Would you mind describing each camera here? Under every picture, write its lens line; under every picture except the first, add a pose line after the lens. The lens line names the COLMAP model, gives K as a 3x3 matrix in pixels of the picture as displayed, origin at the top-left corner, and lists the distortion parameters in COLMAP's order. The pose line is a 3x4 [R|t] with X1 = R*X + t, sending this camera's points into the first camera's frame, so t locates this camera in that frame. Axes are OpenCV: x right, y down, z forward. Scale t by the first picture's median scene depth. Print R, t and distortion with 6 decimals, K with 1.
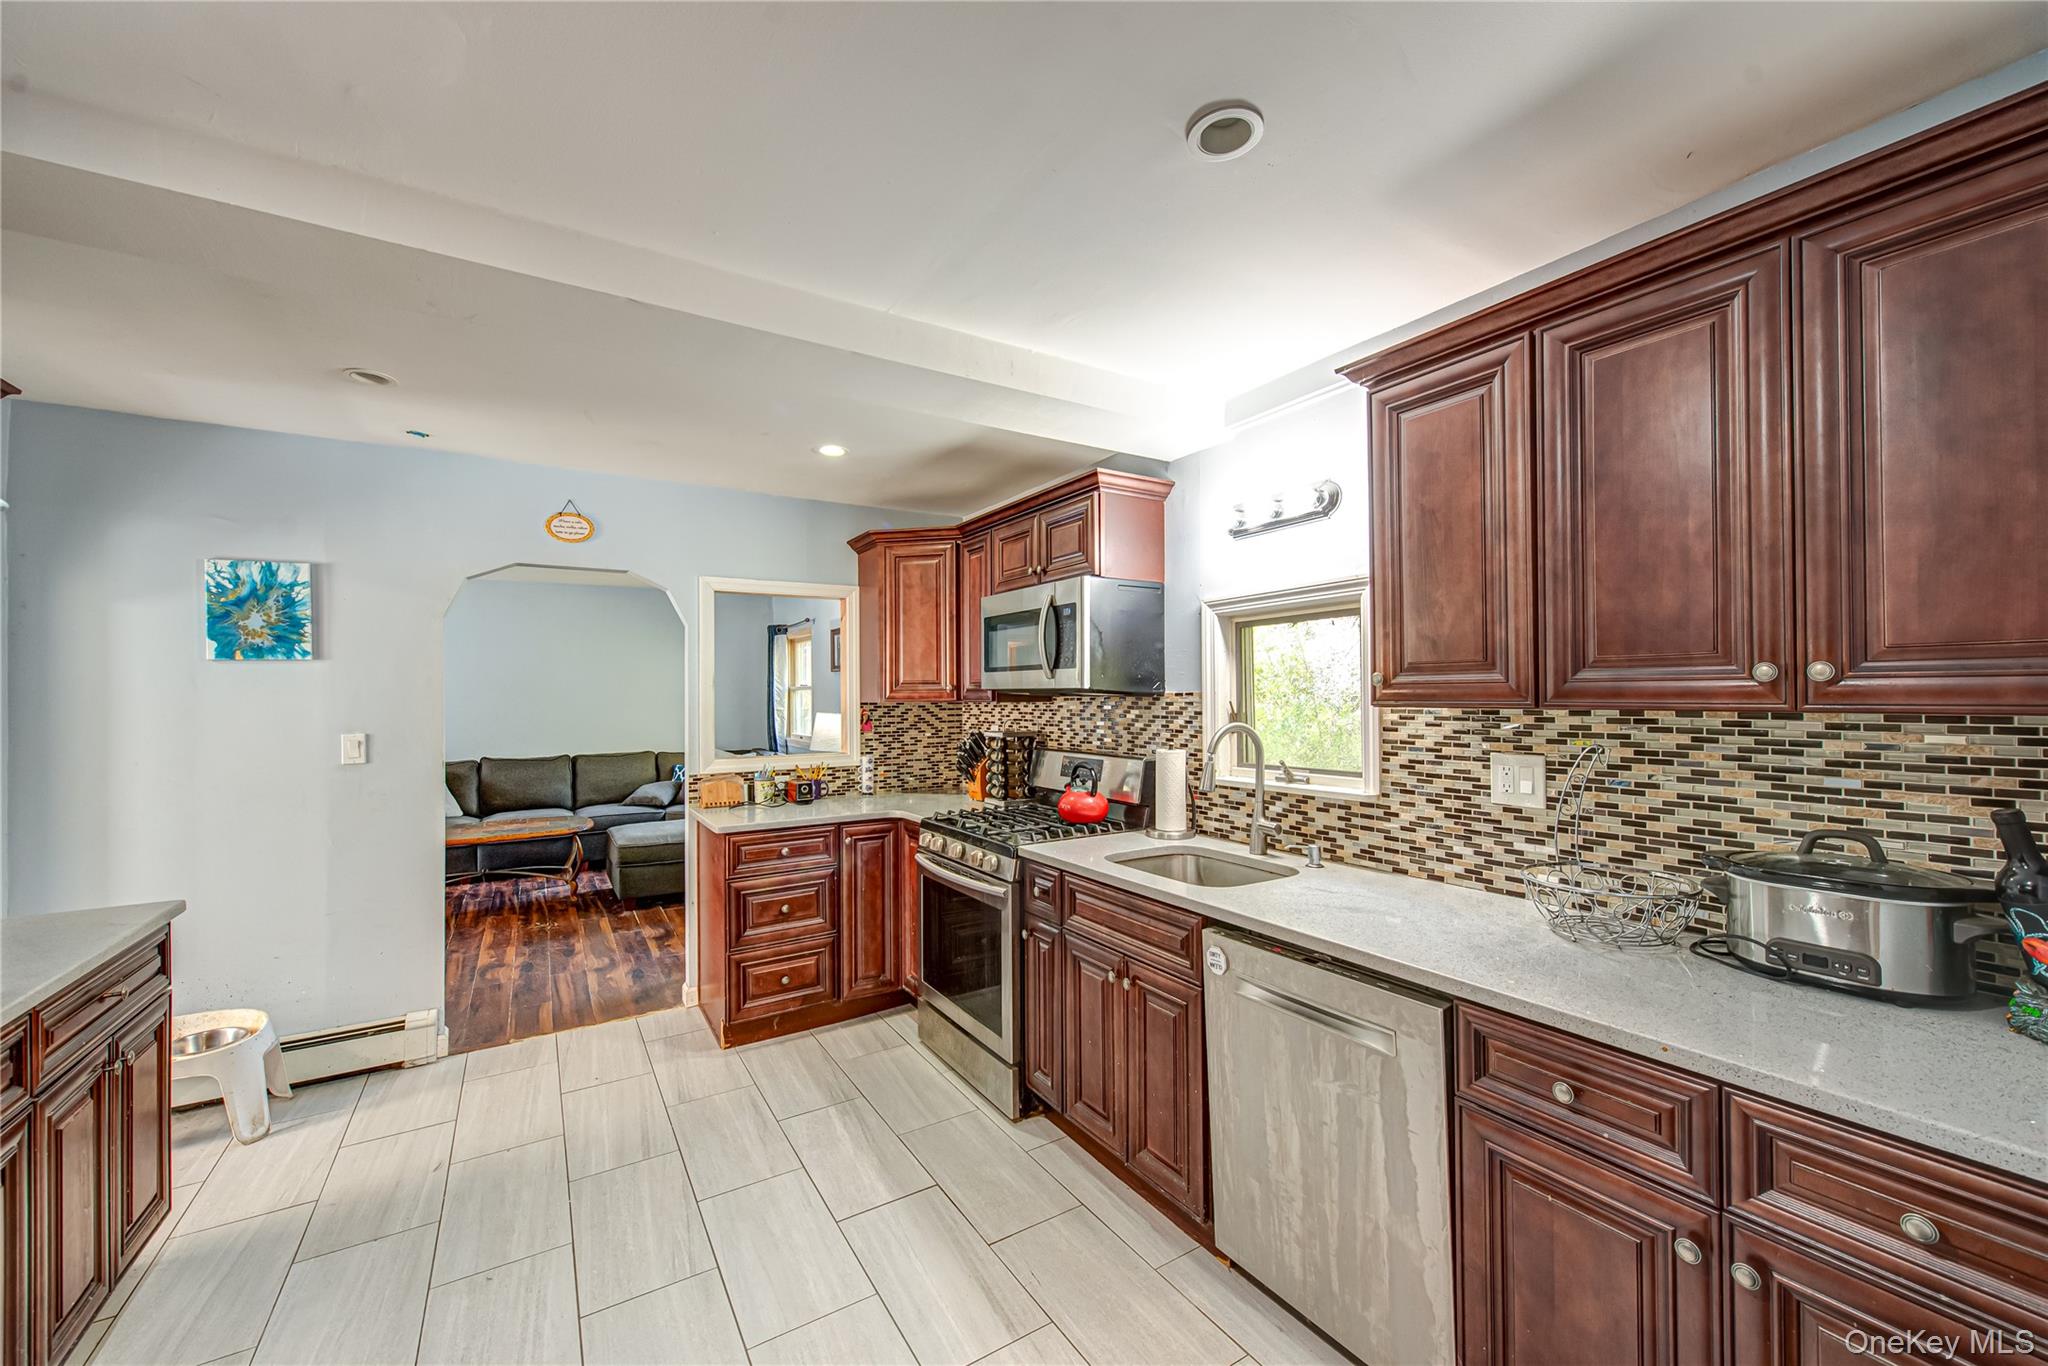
lens RADIAL K [[791.7, 0, 1035.8], [0, 791.7, 689.1], [0, 0, 1]] dist [0.006560, -0.000306]
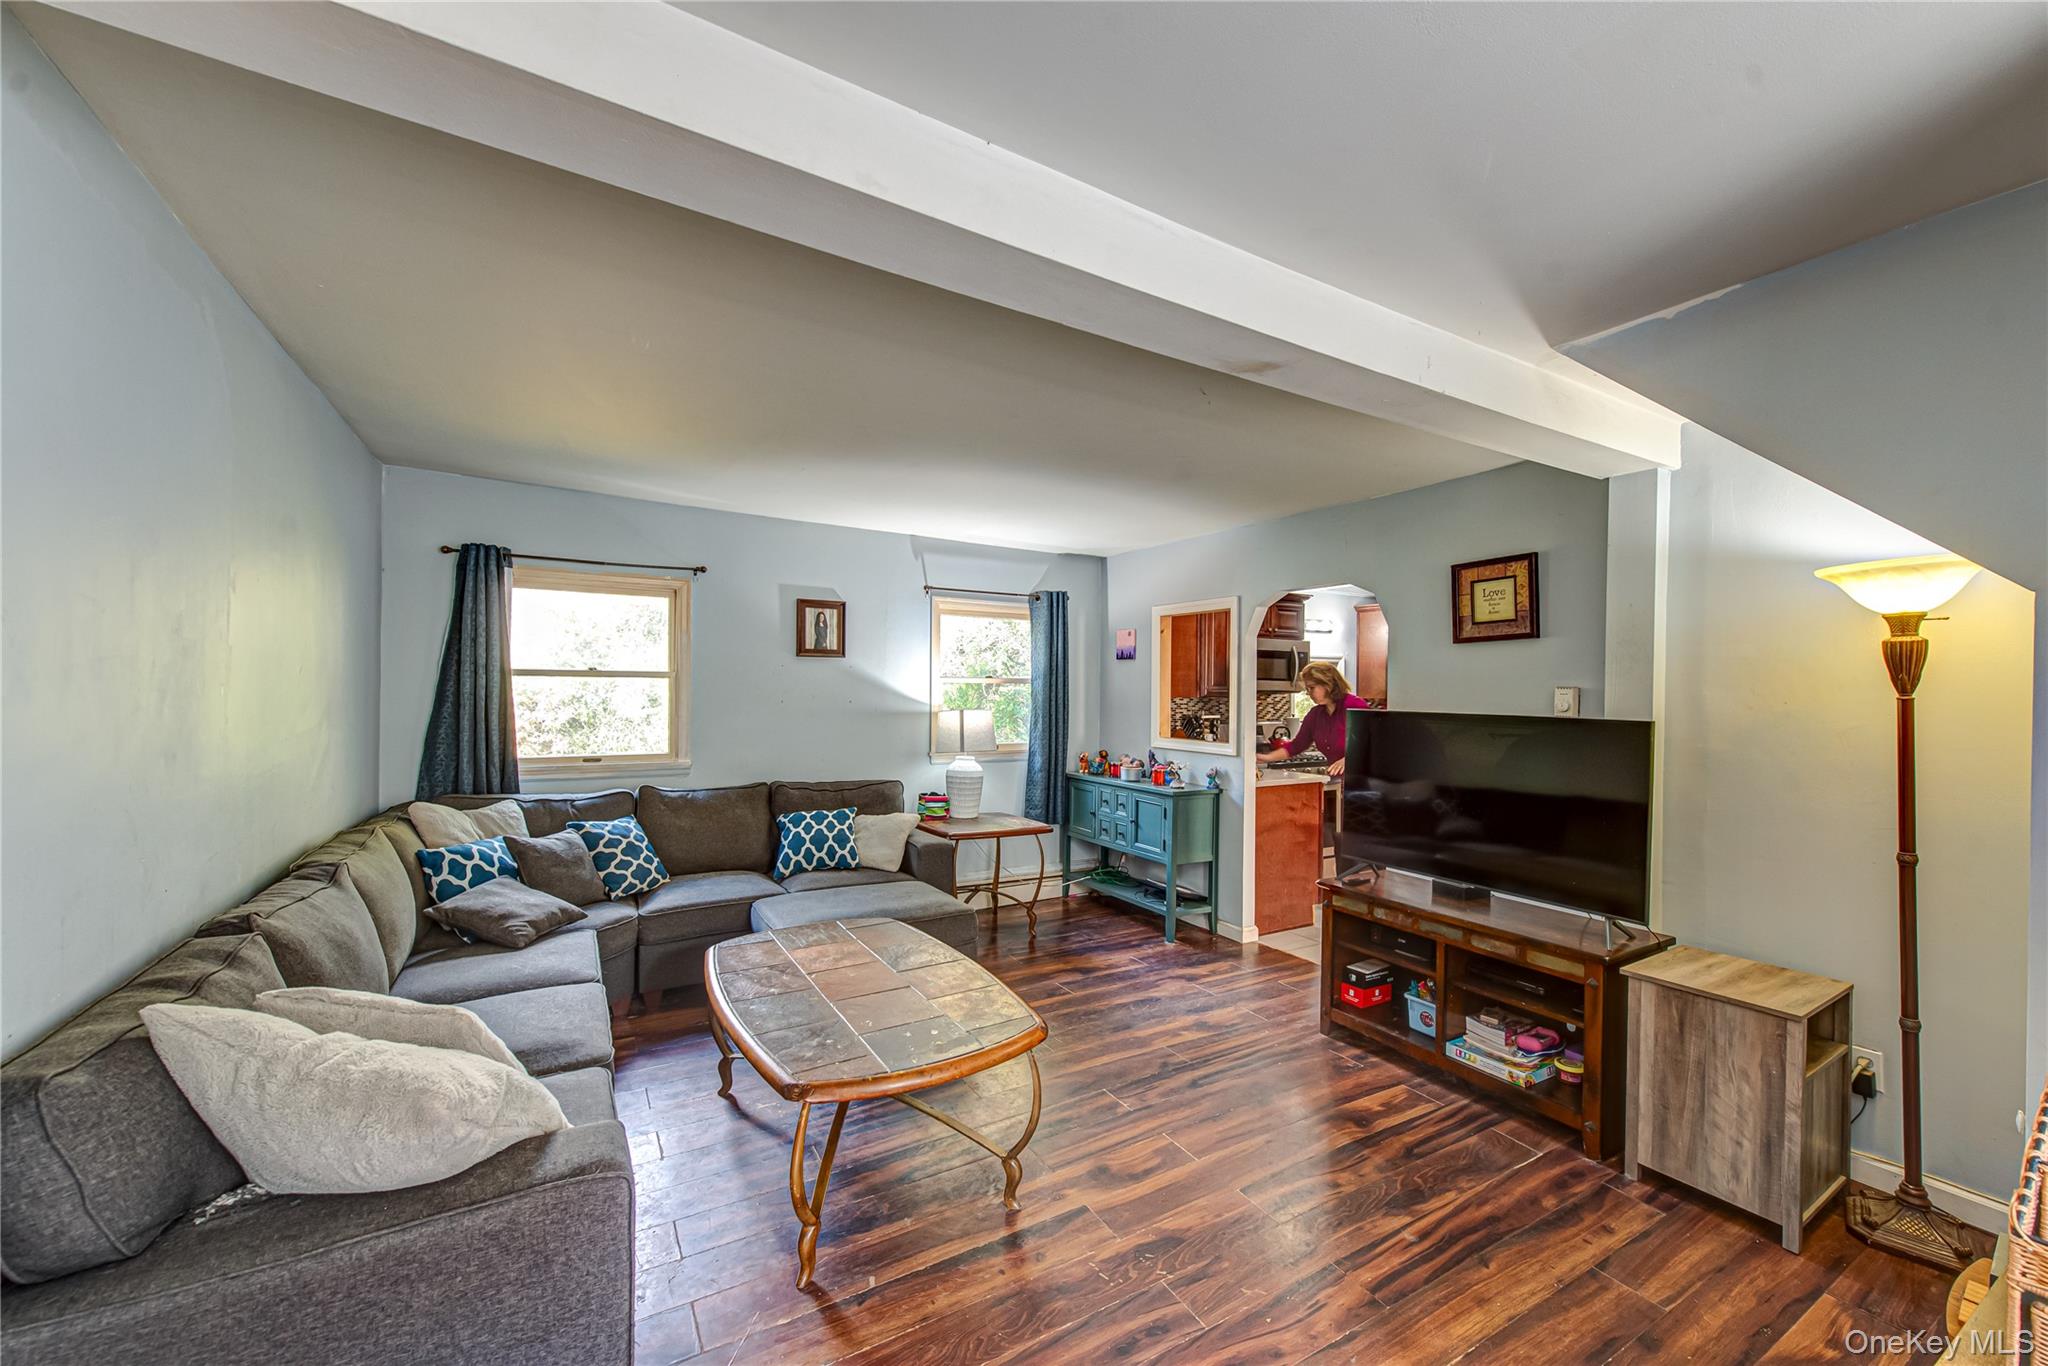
lens RADIAL K [[791.7, 0, 1035.8], [0, 791.7, 689.1], [0, 0, 1]] dist [0.006560, -0.000306]
pose [[0.029907, 0.008379, 0.999518, -0.973800], [-0.016494, 0.999833, -0.007888, 0.010601], [-0.999417, -0.016250, 0.030040, 0.752013]]
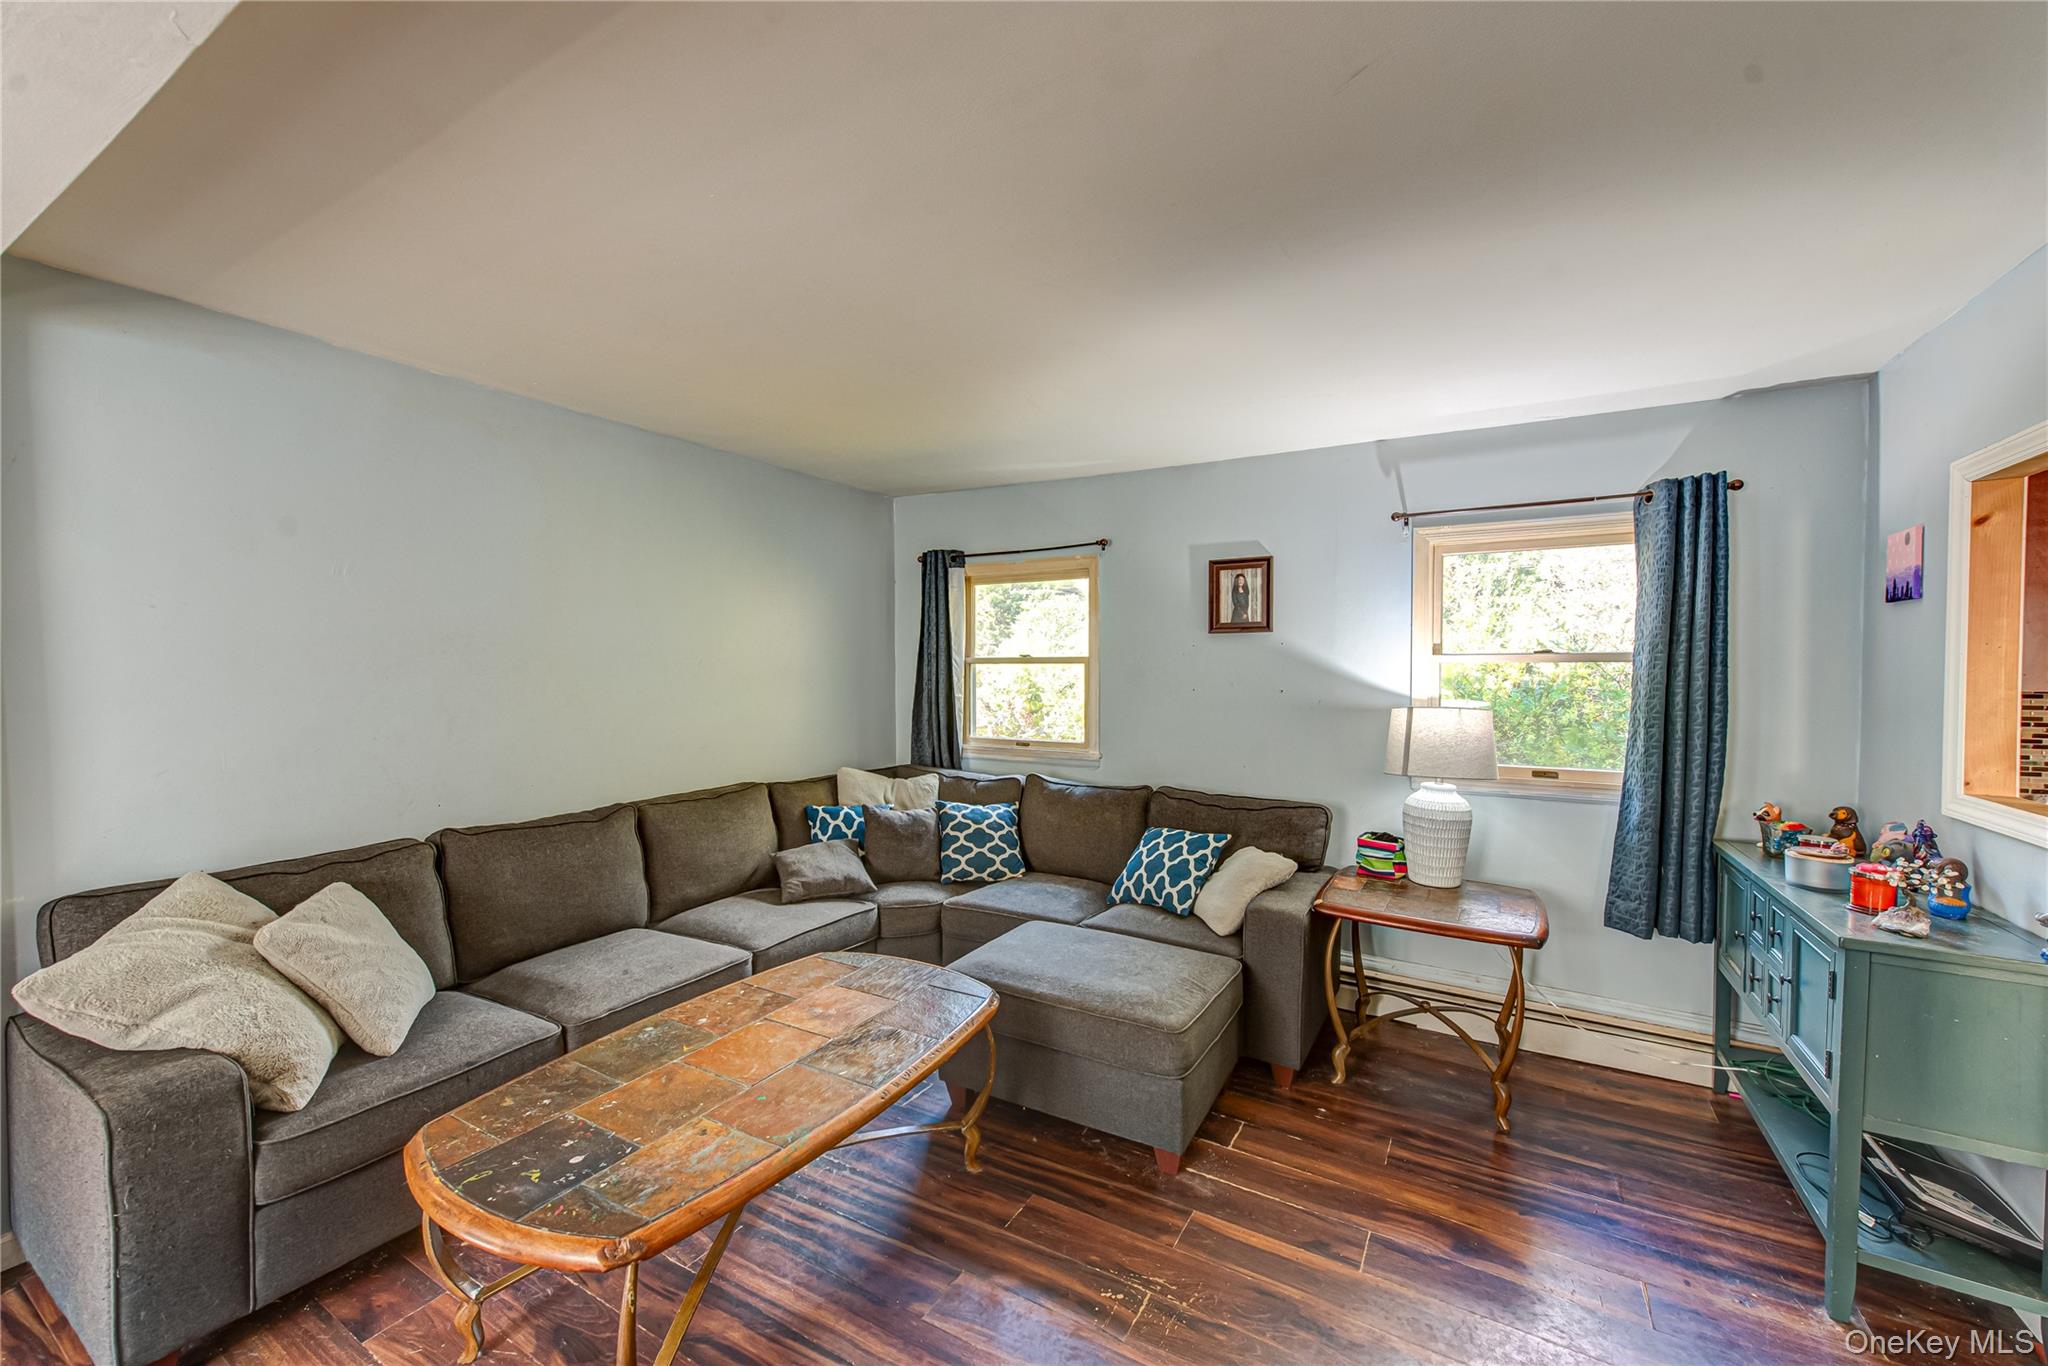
lens RADIAL K [[791.7, 0, 1035.8], [0, 791.7, 689.1], [0, 0, 1]] dist [0.006560, -0.000306]
pose [[0.886390, -0.002905, 0.462929, -0.636789], [-0.010374, 0.999605, 0.026136, 0.005414], [-0.462822, -0.027969, 0.886010, 0.538624]]
